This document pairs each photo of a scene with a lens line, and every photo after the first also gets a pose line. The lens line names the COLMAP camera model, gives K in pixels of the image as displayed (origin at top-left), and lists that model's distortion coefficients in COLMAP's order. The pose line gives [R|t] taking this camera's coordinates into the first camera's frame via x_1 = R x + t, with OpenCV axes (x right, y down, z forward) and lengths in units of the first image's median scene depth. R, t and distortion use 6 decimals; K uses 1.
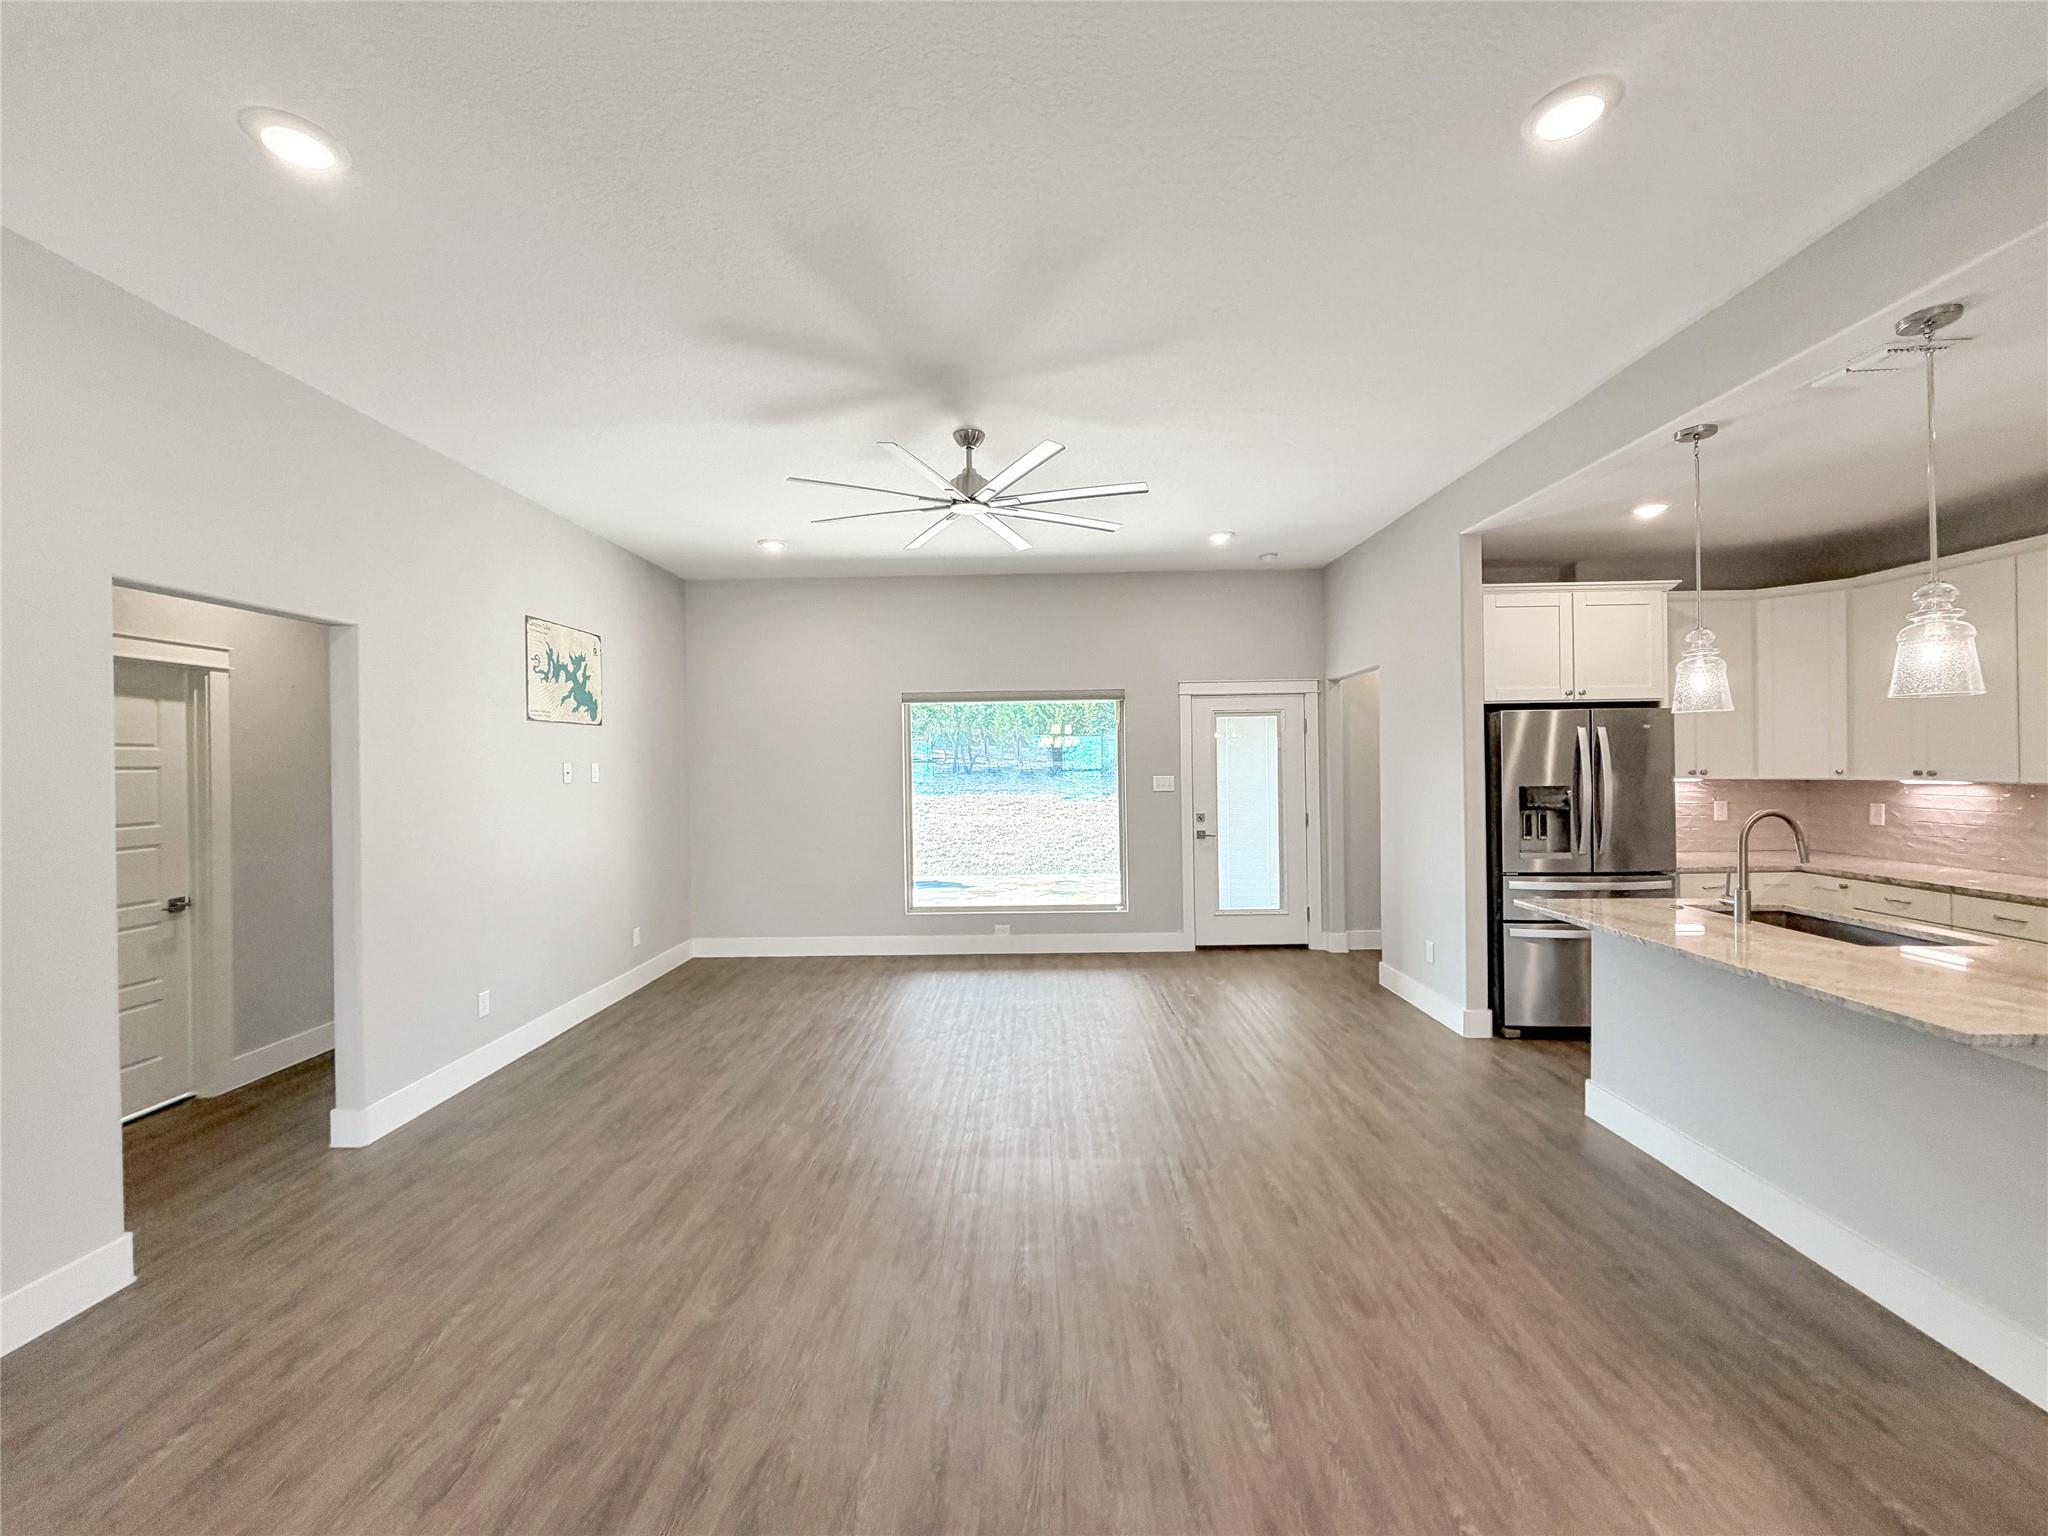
lens RADIAL K [[819.0, 0, 1020.0], [0, 819.0, 761.6], [0, 0, 1]] dist [0.000034, 0.000423]
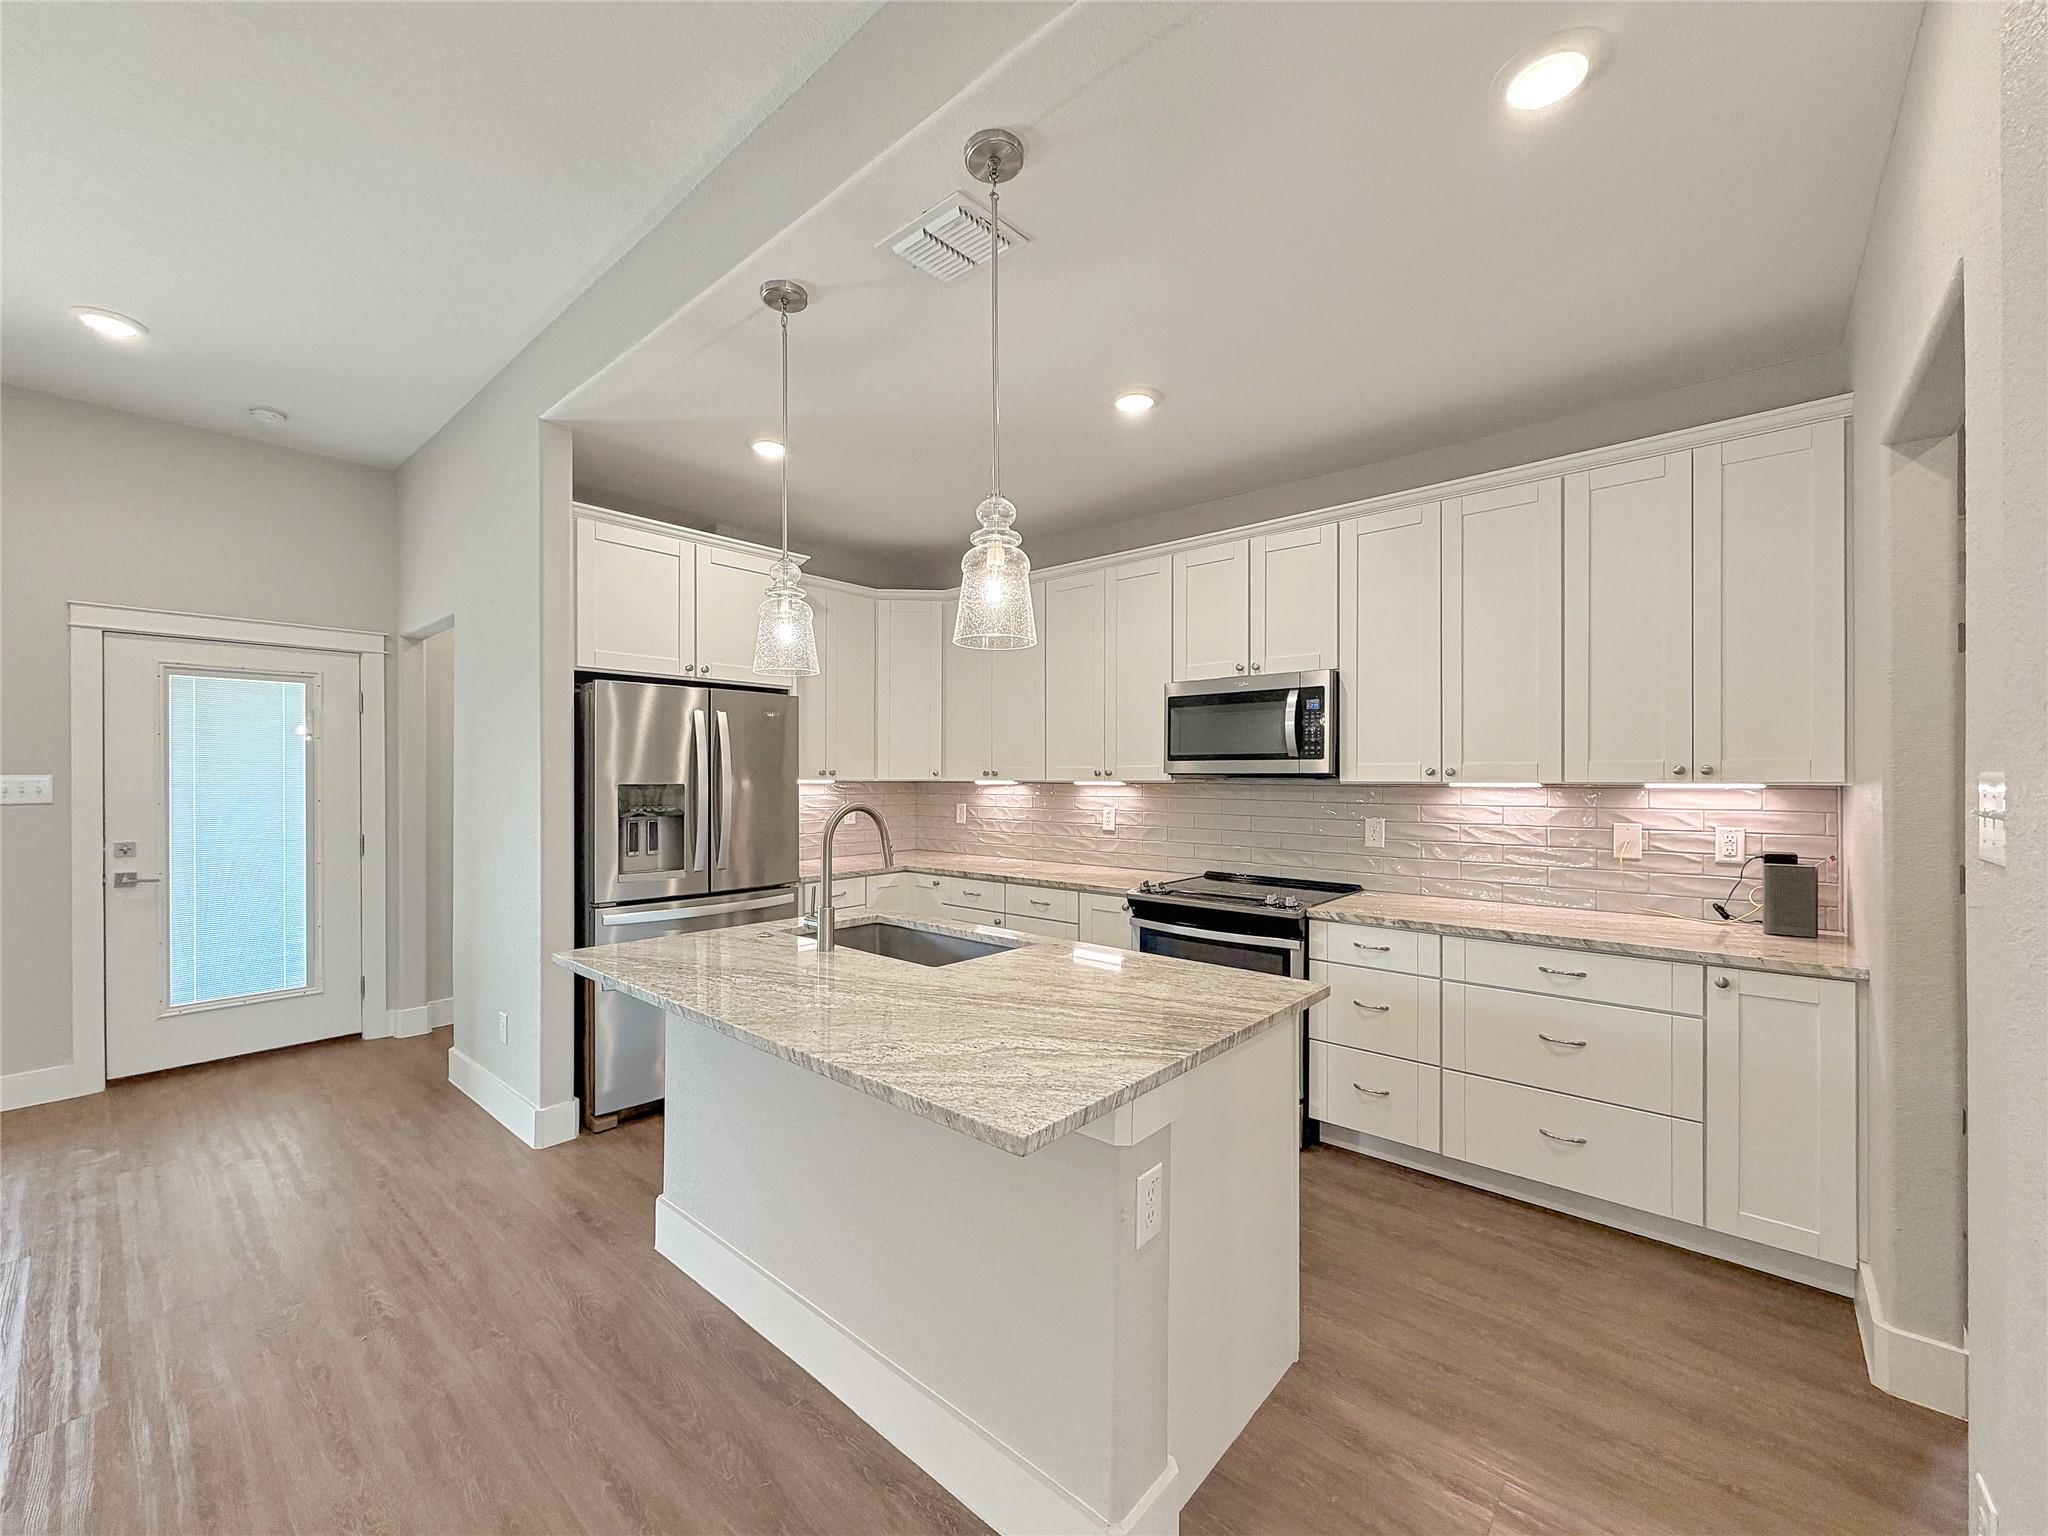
lens RADIAL K [[826.3, 0, 1021.3], [0, 826.3, 779.4], [0, 0, 1]] dist [0.000098, 0.000912]
pose [[0.646281, 0.010510, 0.763027, 0.276532], [-0.008635, 0.999942, -0.006459, 0.027577], [-0.763051, -0.002414, 0.646334, 0.244111]]
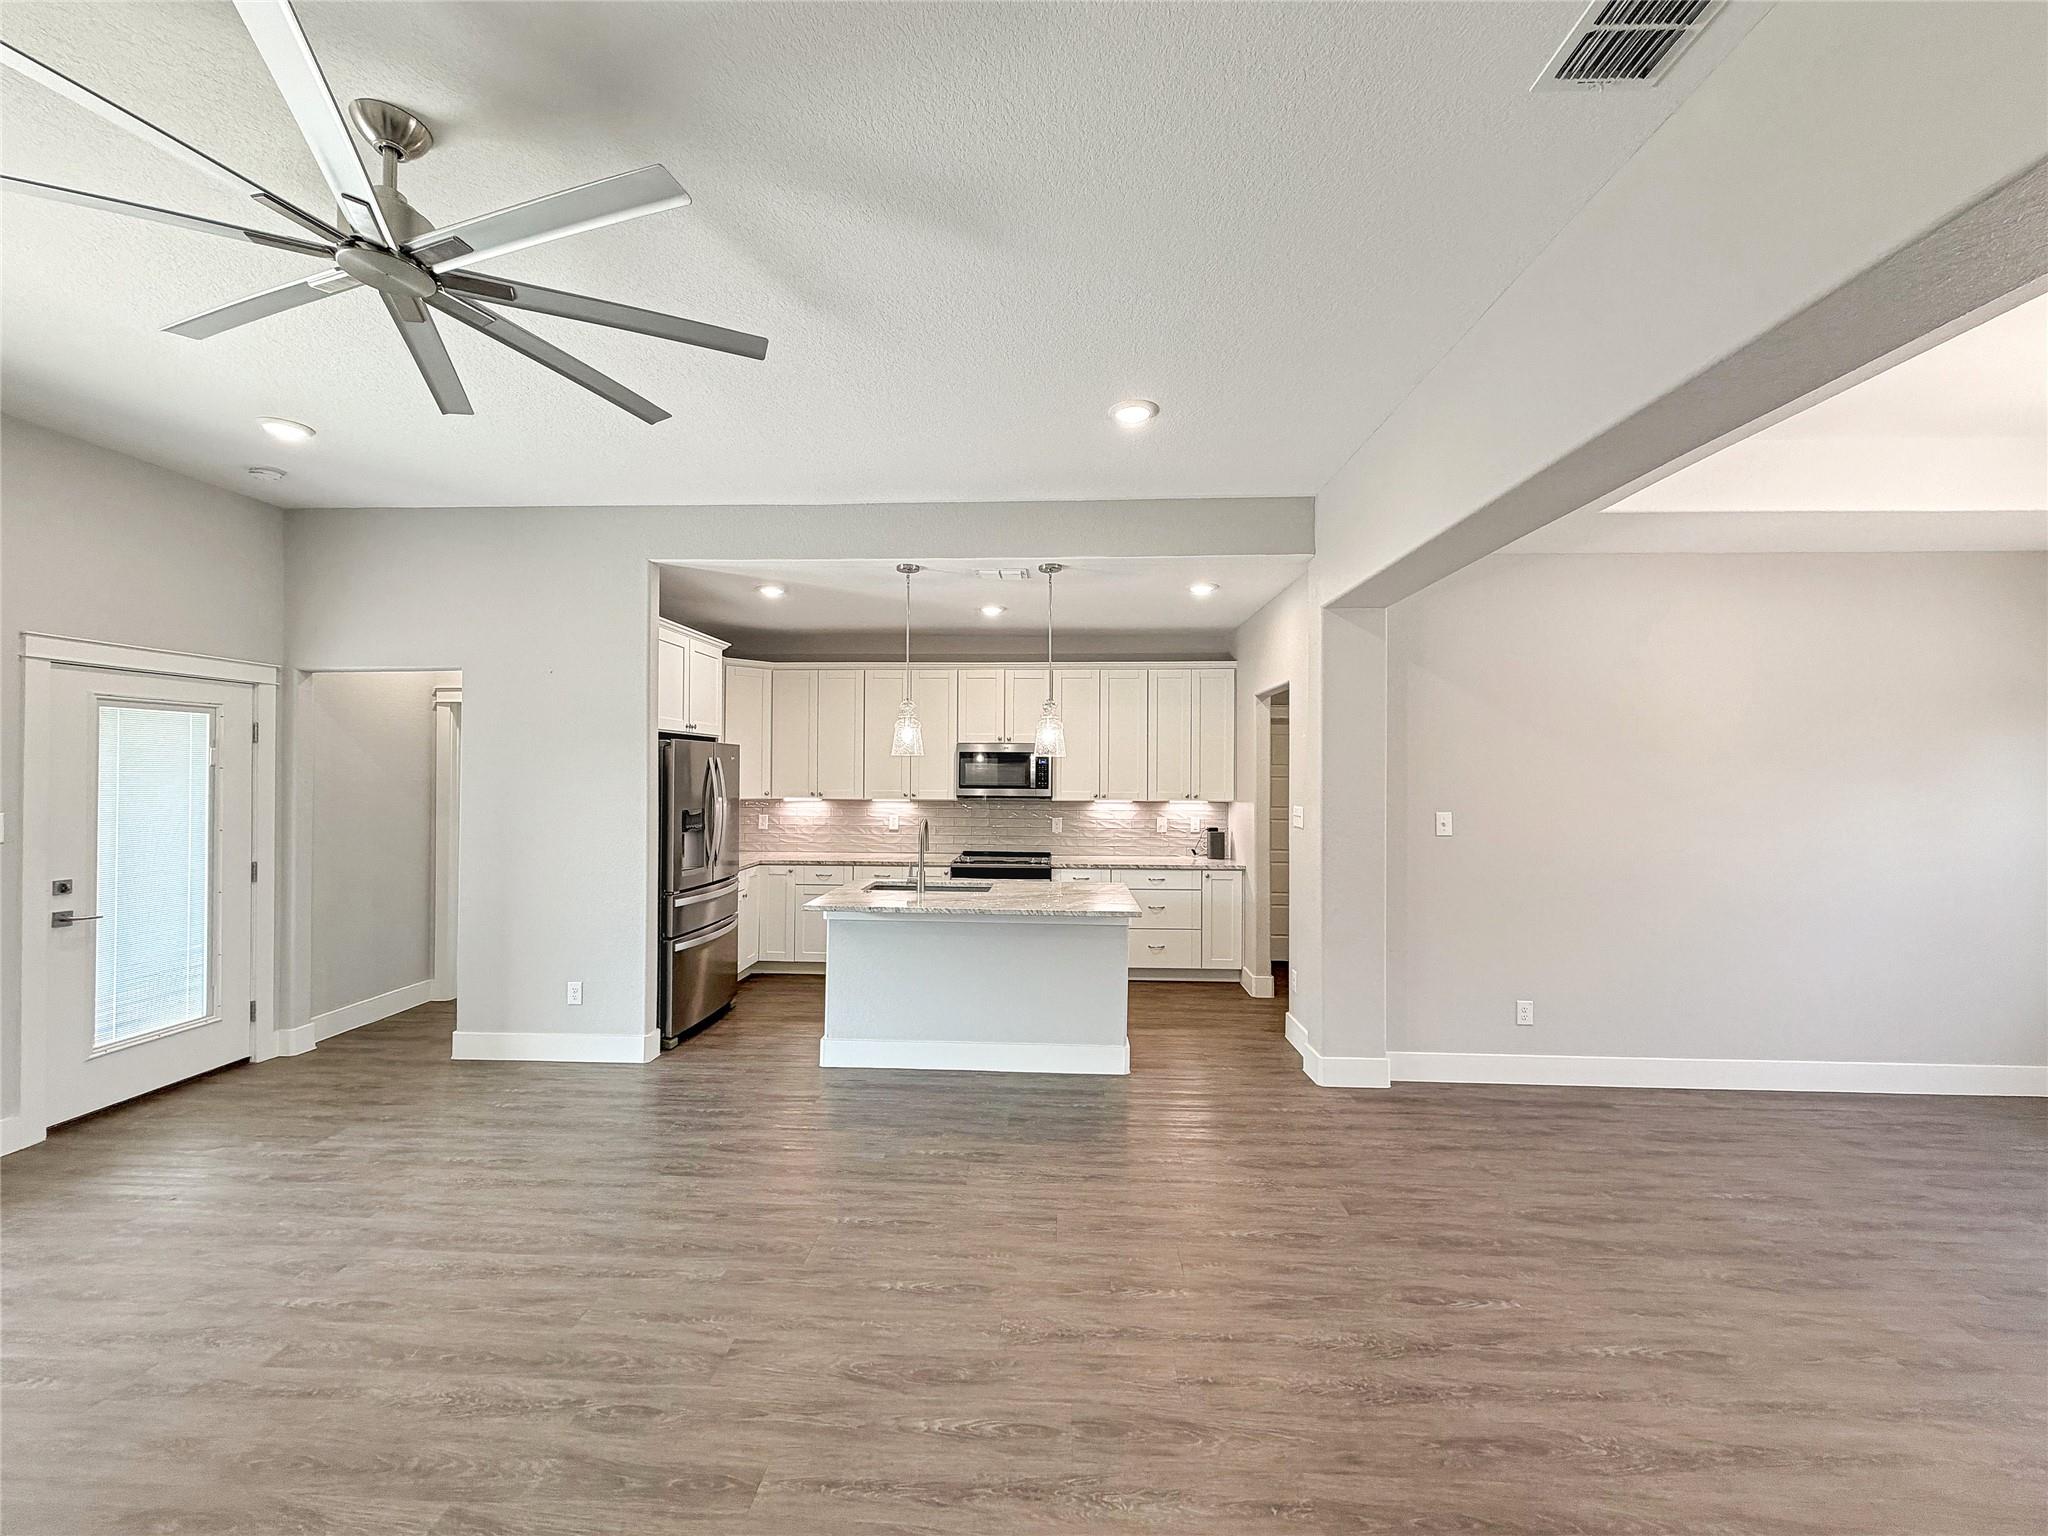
lens RADIAL K [[819.0, 0, 1020.0], [0, 819.0, 761.6], [0, 0, 1]] dist [0.000034, 0.000423]
pose [[0.033934, 0.027967, 0.999033, -0.458519], [-0.006218, 0.999595, -0.027772, -0.006625], [-0.999405, -0.005269, 0.034094, 0.518799]]
